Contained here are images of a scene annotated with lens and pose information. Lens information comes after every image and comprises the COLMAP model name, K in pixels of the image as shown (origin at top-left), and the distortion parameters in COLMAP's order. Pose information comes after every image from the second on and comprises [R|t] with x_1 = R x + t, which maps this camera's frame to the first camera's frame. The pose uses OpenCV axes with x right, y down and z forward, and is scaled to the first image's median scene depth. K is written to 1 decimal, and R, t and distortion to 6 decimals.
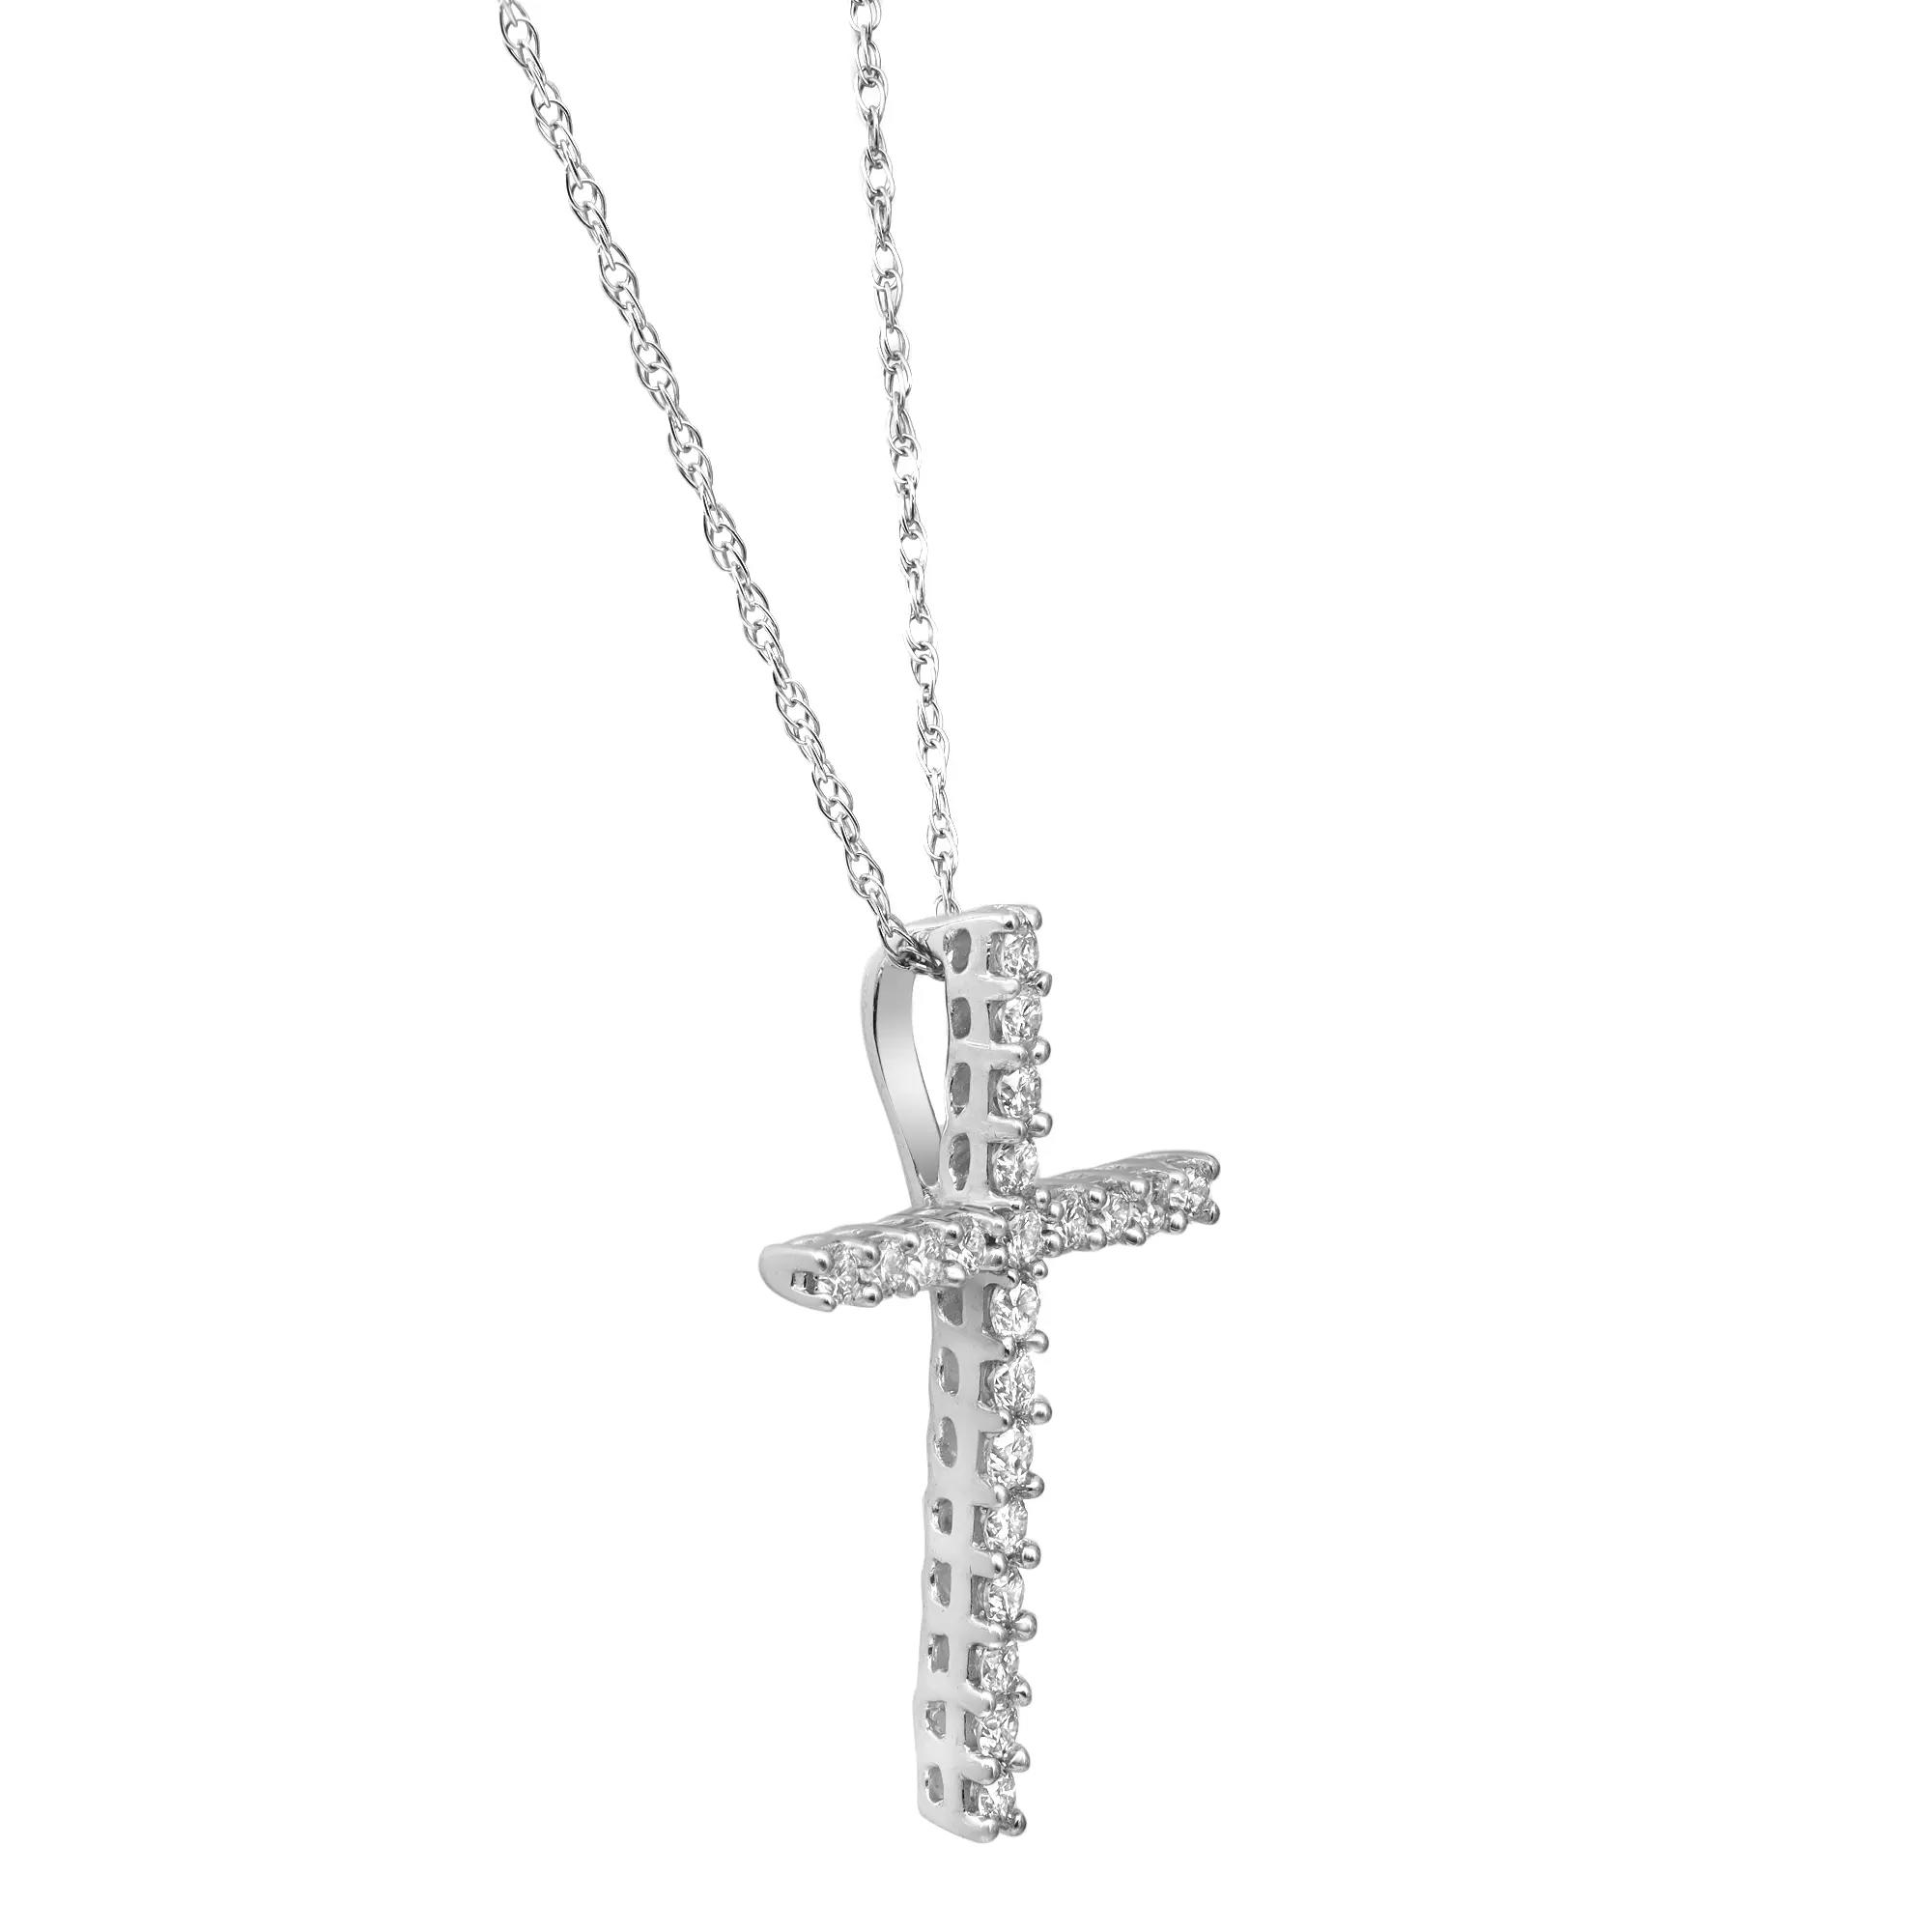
lens RADIAL K [[6482.4, 0, 966.0], [0, 6482.4, 966.0], [0, 0, 1]] dist [0.002476, 0.027120]
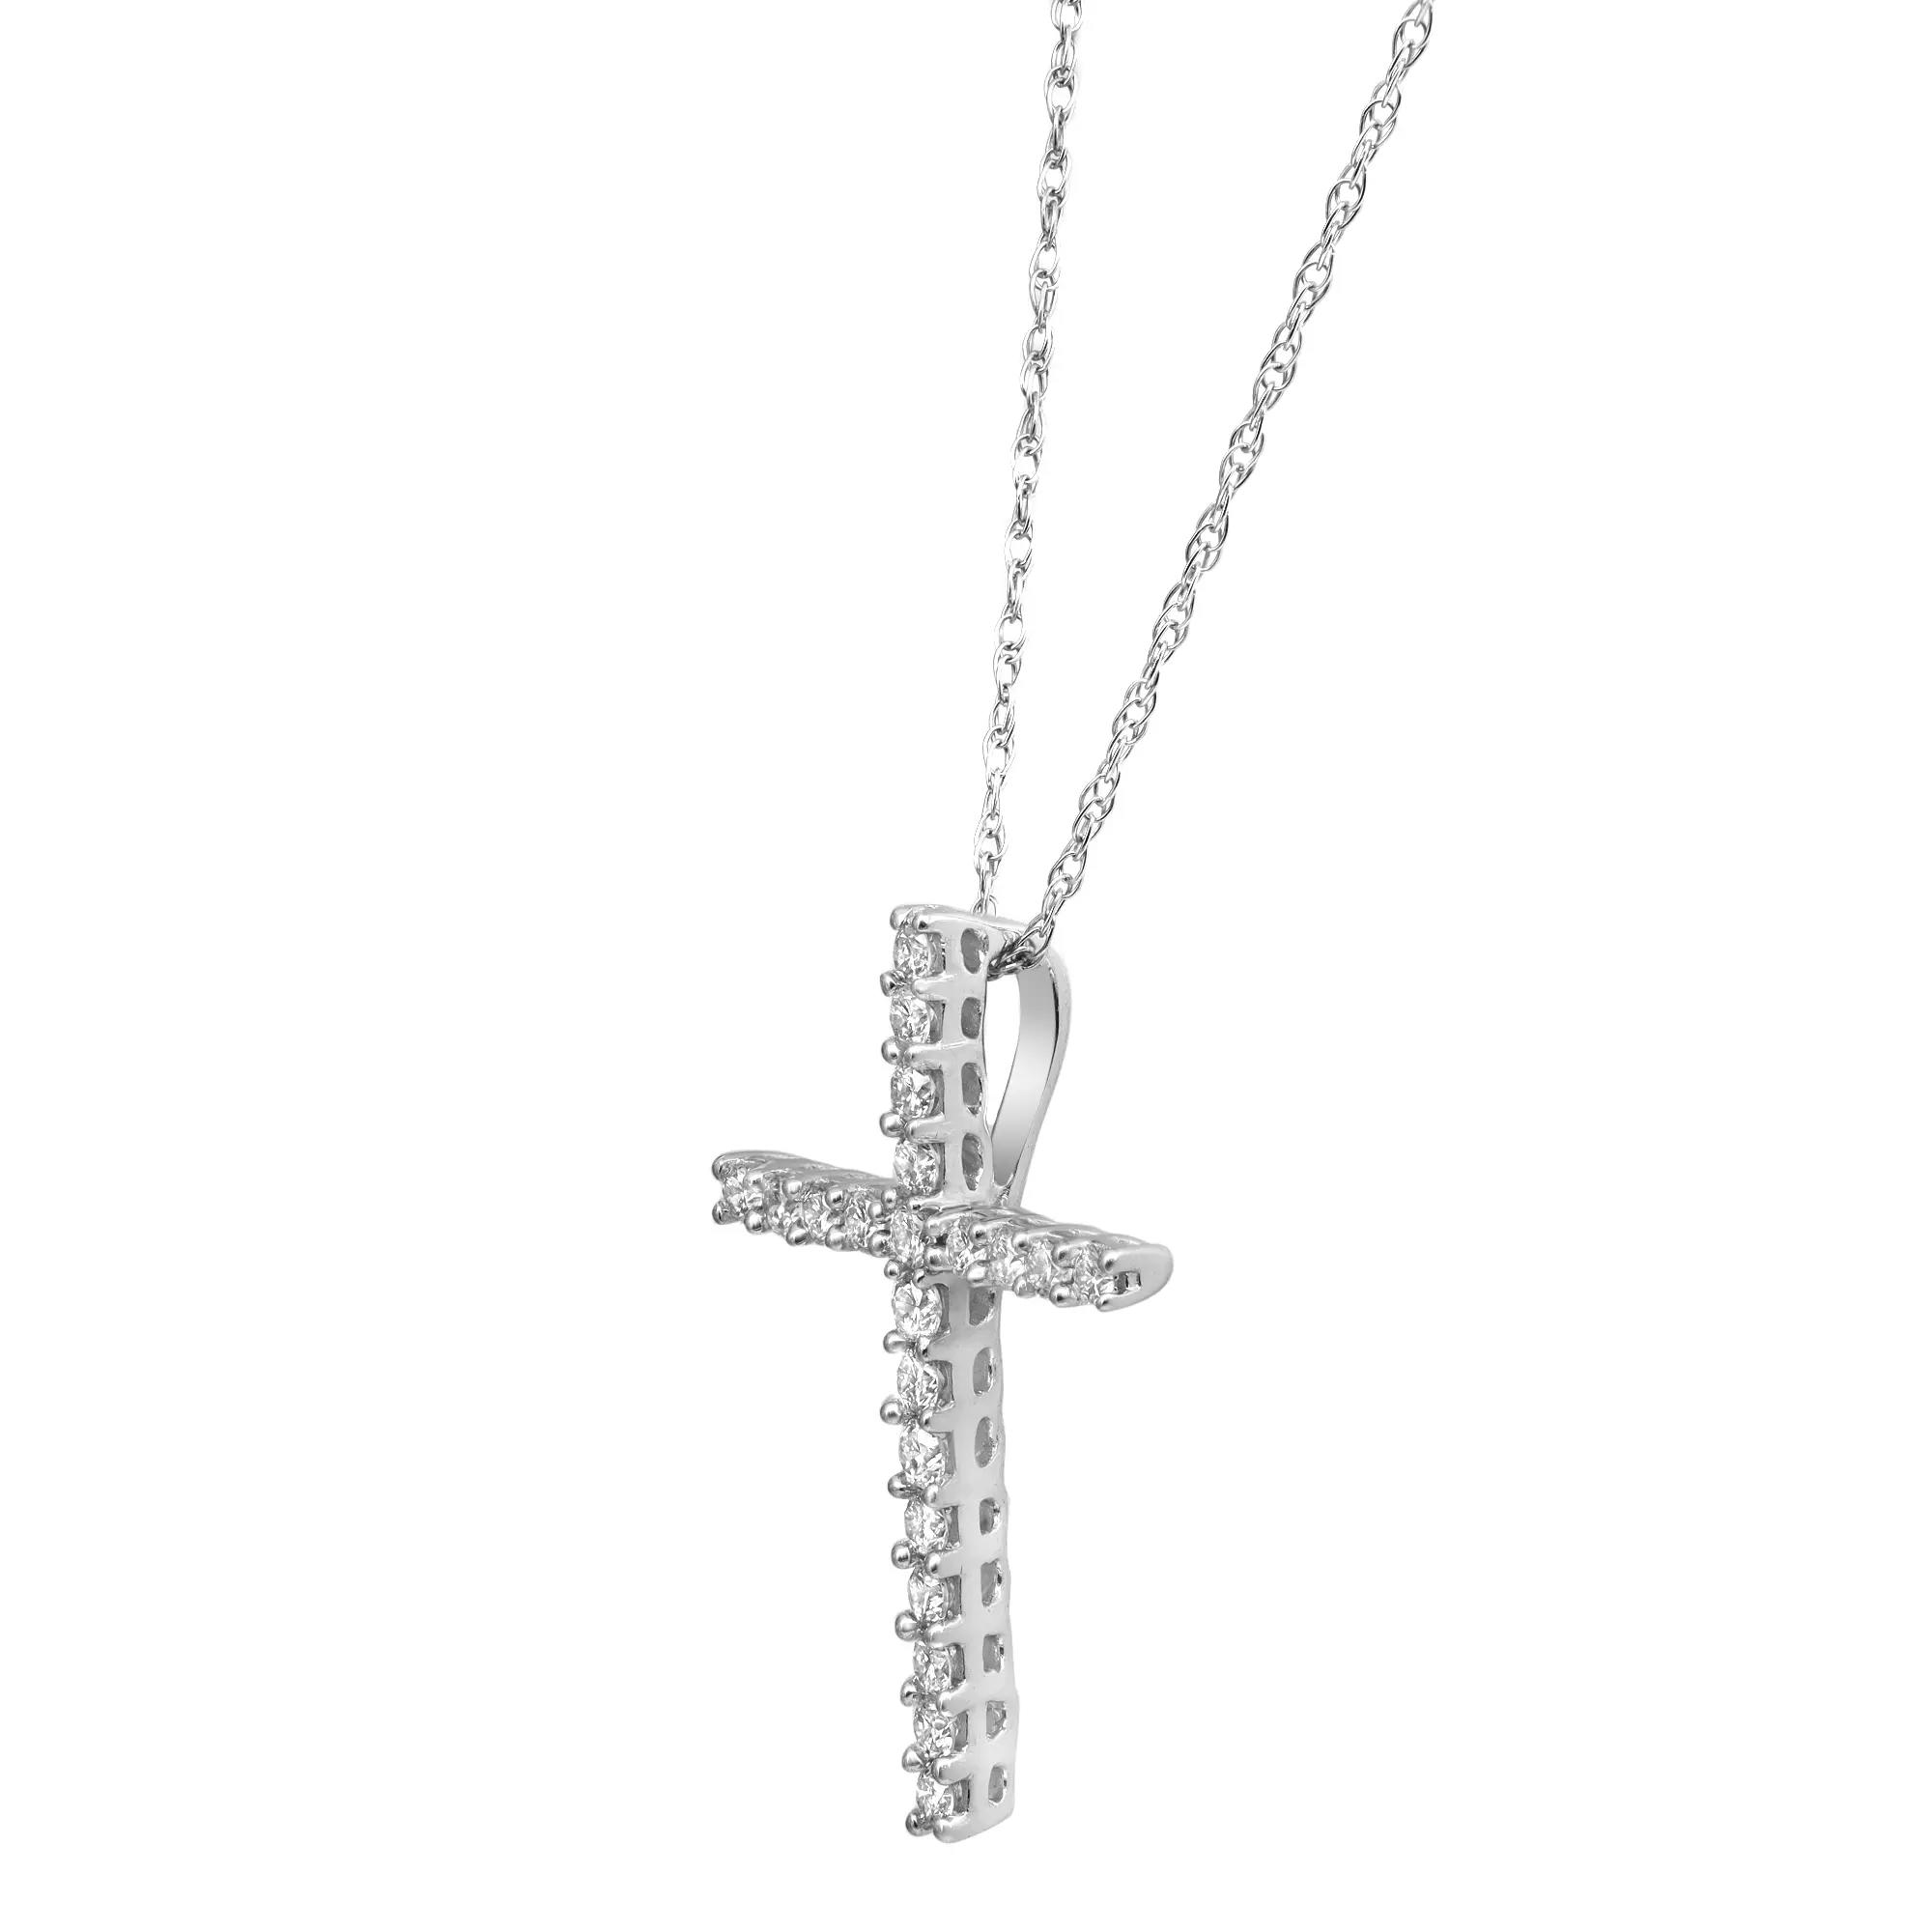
lens RADIAL K [[6482.4, 0, 966.0], [0, 6482.4, 966.0], [0, 0, 1]] dist [0.002476, 0.027120]
pose [[-0.999965, -0.000398, -0.008413, 0.008440], [0.000246, 0.997076, -0.076412, 0.076444], [0.008419, -0.076411, -0.997041, 1.996914]]
